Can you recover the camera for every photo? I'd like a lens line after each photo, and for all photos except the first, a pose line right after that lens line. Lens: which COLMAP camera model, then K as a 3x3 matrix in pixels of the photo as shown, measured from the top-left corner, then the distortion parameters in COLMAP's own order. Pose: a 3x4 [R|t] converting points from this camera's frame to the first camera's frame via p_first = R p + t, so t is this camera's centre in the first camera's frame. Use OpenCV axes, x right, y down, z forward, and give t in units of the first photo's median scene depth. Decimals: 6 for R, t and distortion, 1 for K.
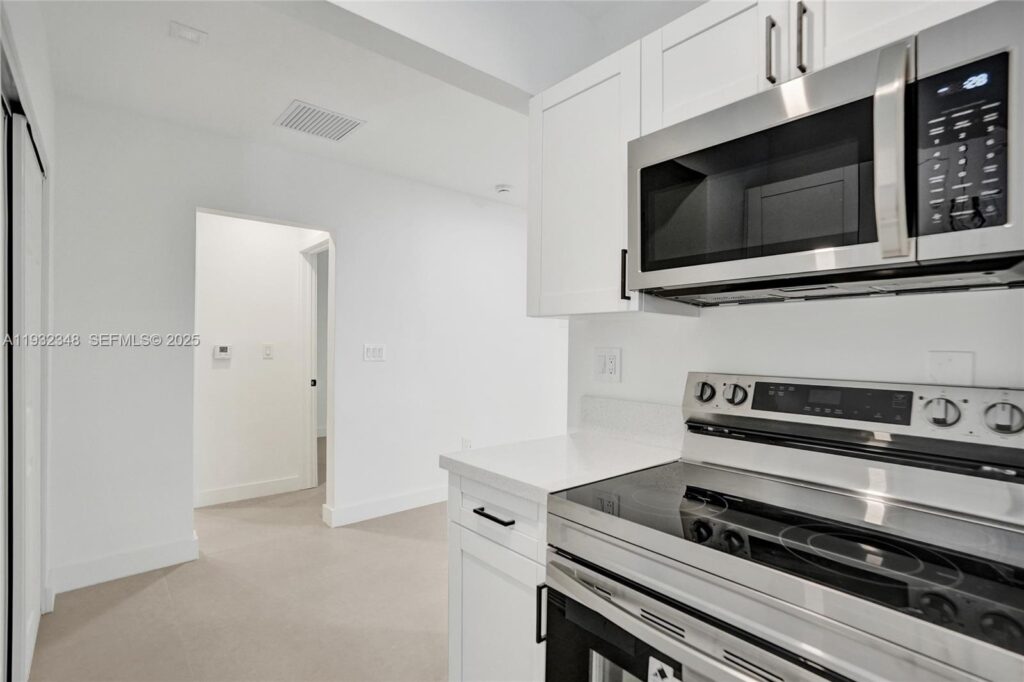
lens RADIAL K [[490.2, 0, 511.8], [0, 490.2, 339.1], [0, 0, 1]] dist [-0.055898, 0.029656]
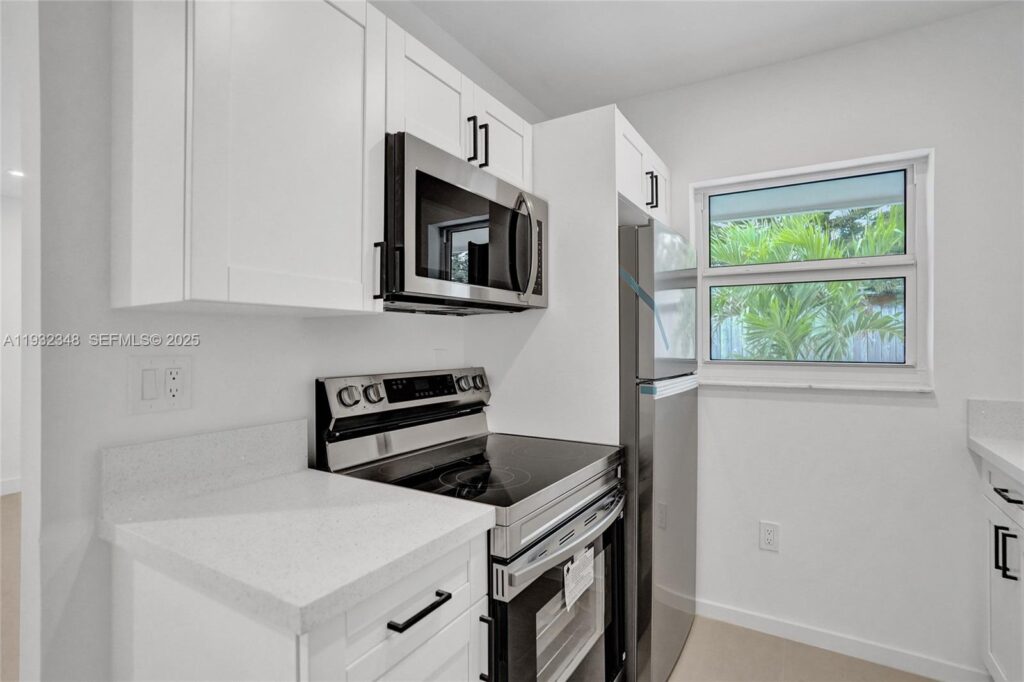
lens RADIAL K [[490.2, 0, 511.8], [0, 490.2, 339.1], [0, 0, 1]] dist [-0.055898, 0.029656]
pose [[-0.310596, 0.001451, 0.950541, -0.716197], [-0.008337, 0.999956, -0.004250, -0.005999], [-0.950505, -0.009245, -0.310571, 1.108452]]
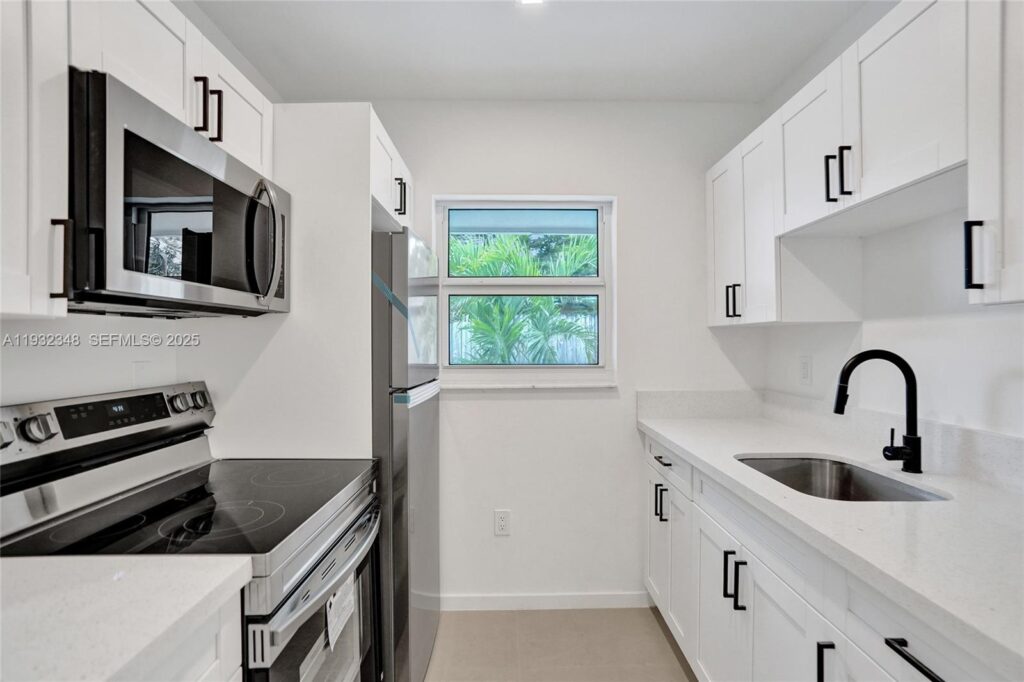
lens RADIAL K [[490.2, 0, 511.8], [0, 490.2, 339.1], [0, 0, 1]] dist [-0.055898, 0.029656]
pose [[-0.763195, 0.004388, 0.646153, -0.642580], [-0.004516, 0.999916, -0.012125, -0.023605], [-0.646153, -0.012172, -0.763111, 1.157836]]
